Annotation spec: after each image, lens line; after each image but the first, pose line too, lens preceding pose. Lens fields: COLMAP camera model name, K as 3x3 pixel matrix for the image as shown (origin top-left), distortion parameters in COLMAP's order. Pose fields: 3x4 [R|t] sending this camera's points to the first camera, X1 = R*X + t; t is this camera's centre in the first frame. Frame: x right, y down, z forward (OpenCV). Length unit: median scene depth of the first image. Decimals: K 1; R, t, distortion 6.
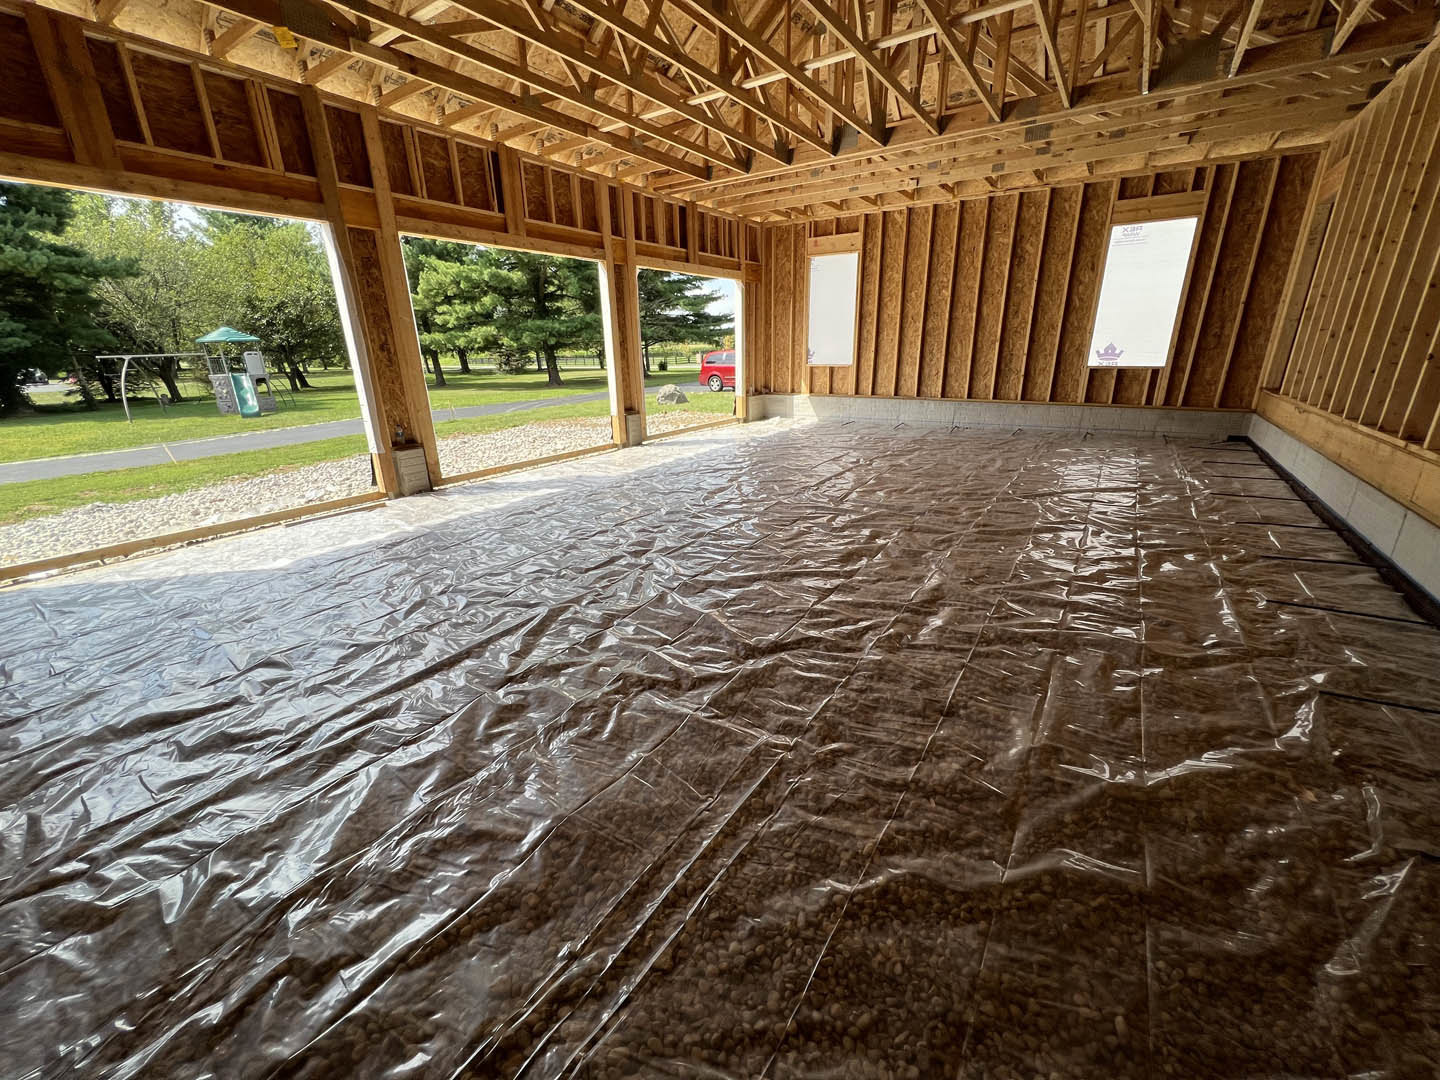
lens RADIAL K [[575.2, 0, 727.1], [0, 575.2, 542.5], [0, 0, 1]] dist [-0.003877, 0.000510]
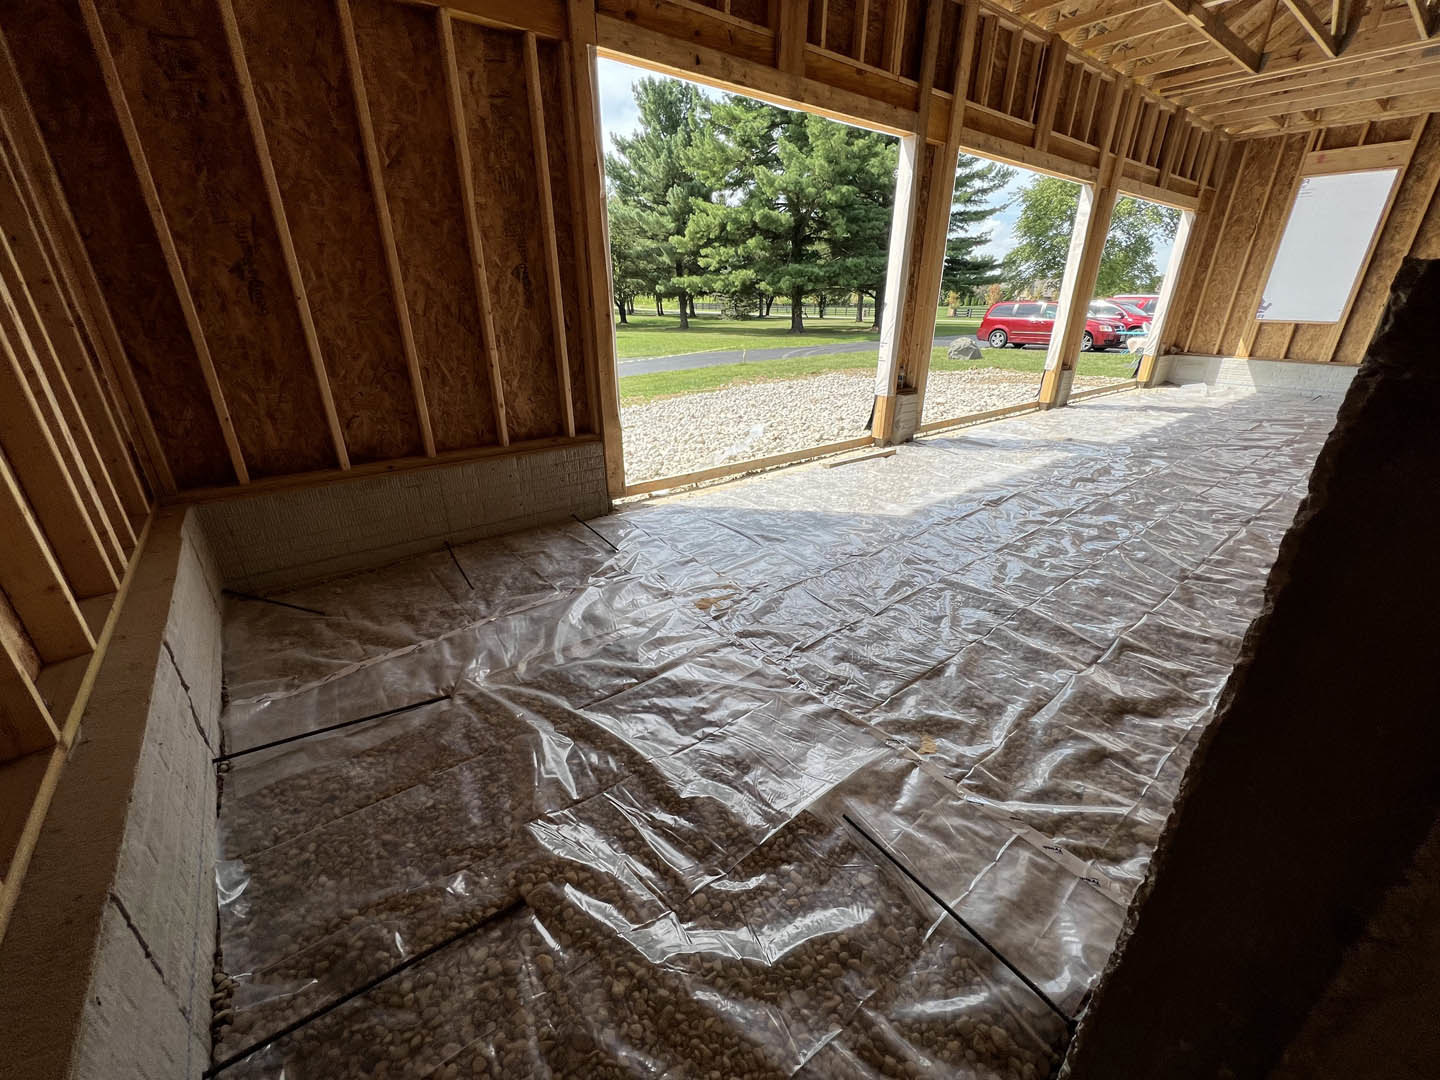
lens RADIAL K [[575.2, 0, 716.6], [0, 575.2, 542.8], [0, 0, 1]] dist [-0.003877, 0.000510]
pose [[0.948576, 0.146303, -0.280713, -0.138564], [-0.124261, 0.987703, 0.094875, 0.006481], [0.291142, -0.055114, 0.955091, 0.001669]]
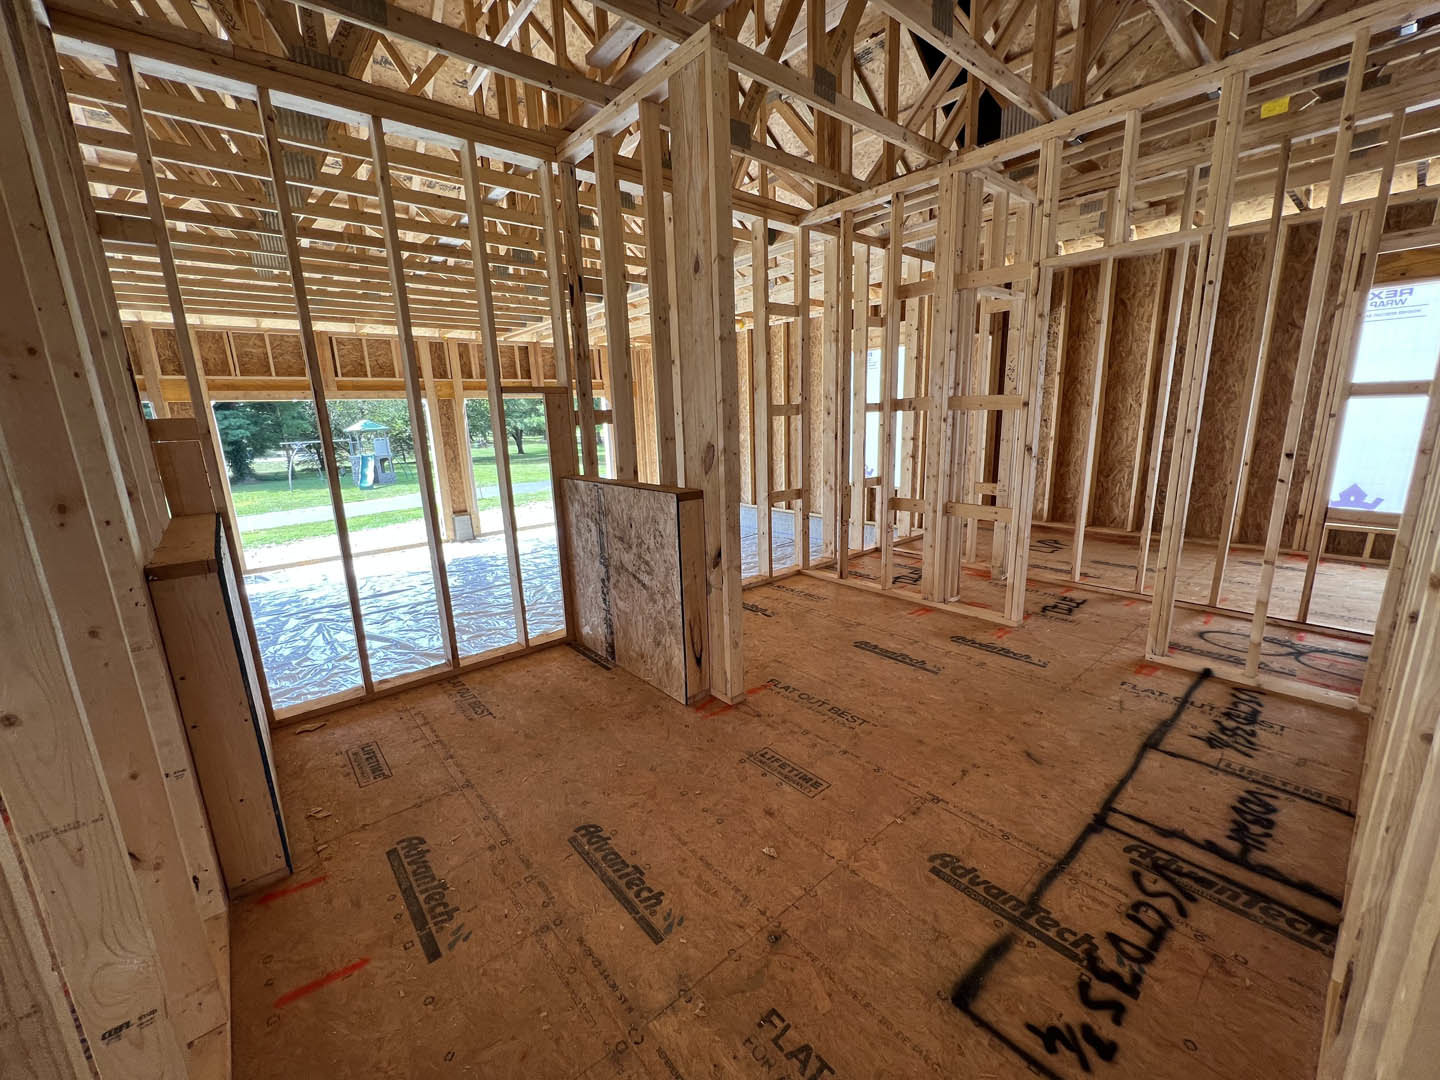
lens RADIAL K [[575.2, 0, 720.4], [0, 575.2, 540.7], [0, 0, 1]] dist [-0.003877, 0.000510]
pose [[0.961610, 0.045637, -0.270600, 0.259257], [-0.075525, 0.992007, -0.101084, -0.032300], [0.263824, 0.117641, 0.957370, -0.004050]]
